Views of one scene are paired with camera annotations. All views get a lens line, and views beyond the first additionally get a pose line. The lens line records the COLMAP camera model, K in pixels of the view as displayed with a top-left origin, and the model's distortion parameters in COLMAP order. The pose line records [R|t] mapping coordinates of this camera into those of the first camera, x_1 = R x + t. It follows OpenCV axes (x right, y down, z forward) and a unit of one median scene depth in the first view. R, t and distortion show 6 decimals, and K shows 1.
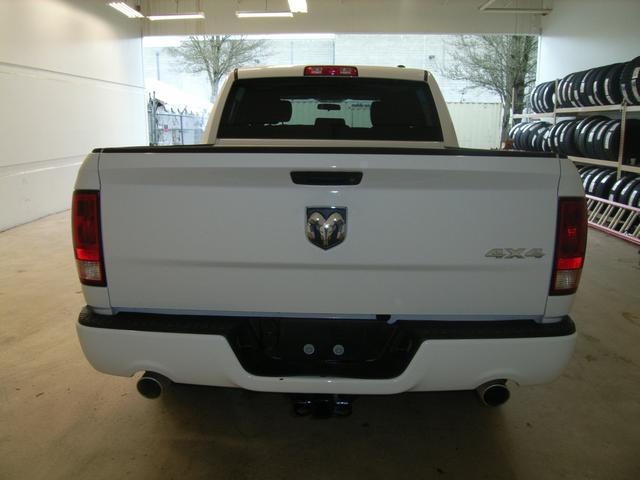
lens RADIAL K [[524.6, 0, 315.6], [0, 524.6, 207.5], [0, 0, 1]] dist [-0.089875, 0.011254]
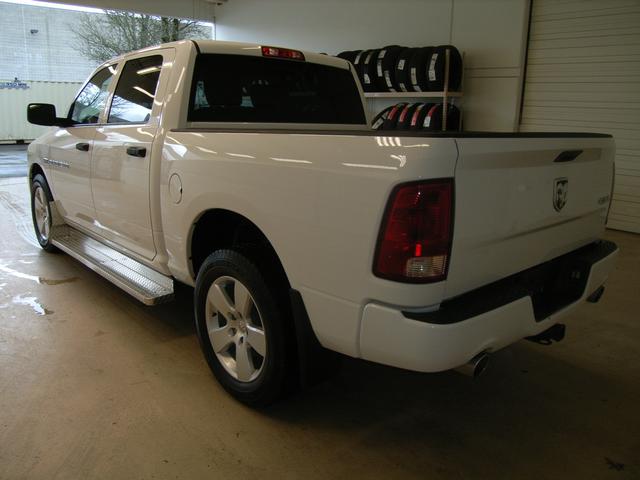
lens RADIAL K [[524.6, 0, 315.6], [0, 524.6, 207.5], [0, 0, 1]] dist [-0.089875, 0.011254]
pose [[0.711435, -0.110297, 0.694043, -0.644572], [0.085717, 0.993852, 0.070077, -0.034917], [-0.697505, 0.009636, 0.716515, 0.250052]]
